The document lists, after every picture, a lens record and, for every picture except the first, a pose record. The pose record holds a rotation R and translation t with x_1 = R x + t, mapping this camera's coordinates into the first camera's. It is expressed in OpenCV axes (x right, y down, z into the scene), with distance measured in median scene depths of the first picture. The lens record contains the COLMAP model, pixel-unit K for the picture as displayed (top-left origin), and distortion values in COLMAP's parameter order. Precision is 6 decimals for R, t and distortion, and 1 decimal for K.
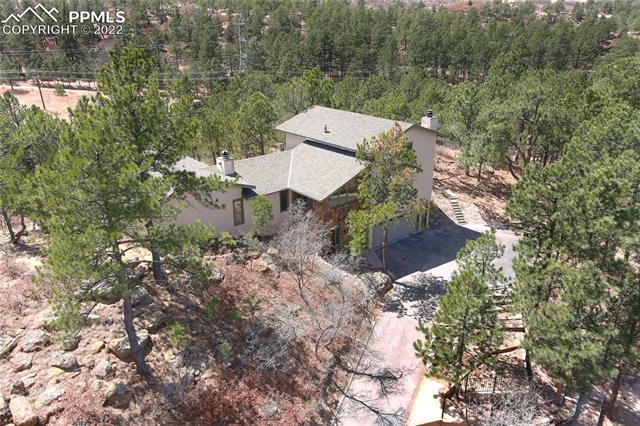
lens RADIAL K [[519.3, 0, 319.4], [0, 519.3, 215.0], [0, 0, 1]] dist [0.038845, -0.018878]
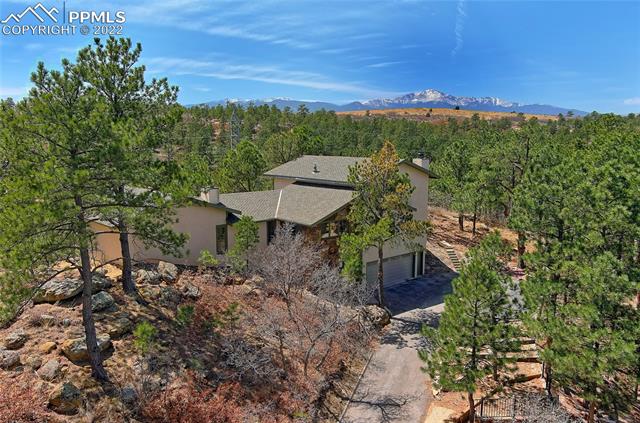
lens RADIAL K [[522.5, 0, 317.8], [0, 522.5, 216.8], [0, 0, 1]] dist [0.028684, 0.015187]
pose [[0.999820, -0.000681, 0.018945, -0.001917], [0.004968, 0.973836, -0.227199, 0.200660], [-0.018295, 0.227253, 0.973664, 0.092264]]
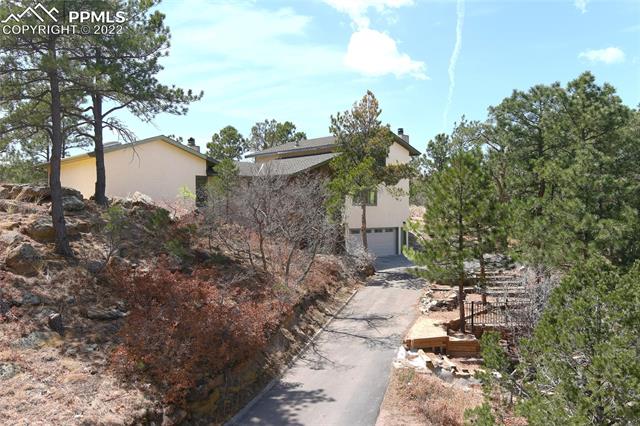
lens RADIAL K [[519.3, 0, 321.0], [0, 519.3, 210.6], [0, 0, 1]] dist [0.038845, -0.018878]
pose [[0.998232, 0.004710, 0.059252, -0.001144], [0.018572, 0.922231, -0.386194, 0.452339], [-0.056462, 0.386612, 0.920513, 0.195429]]
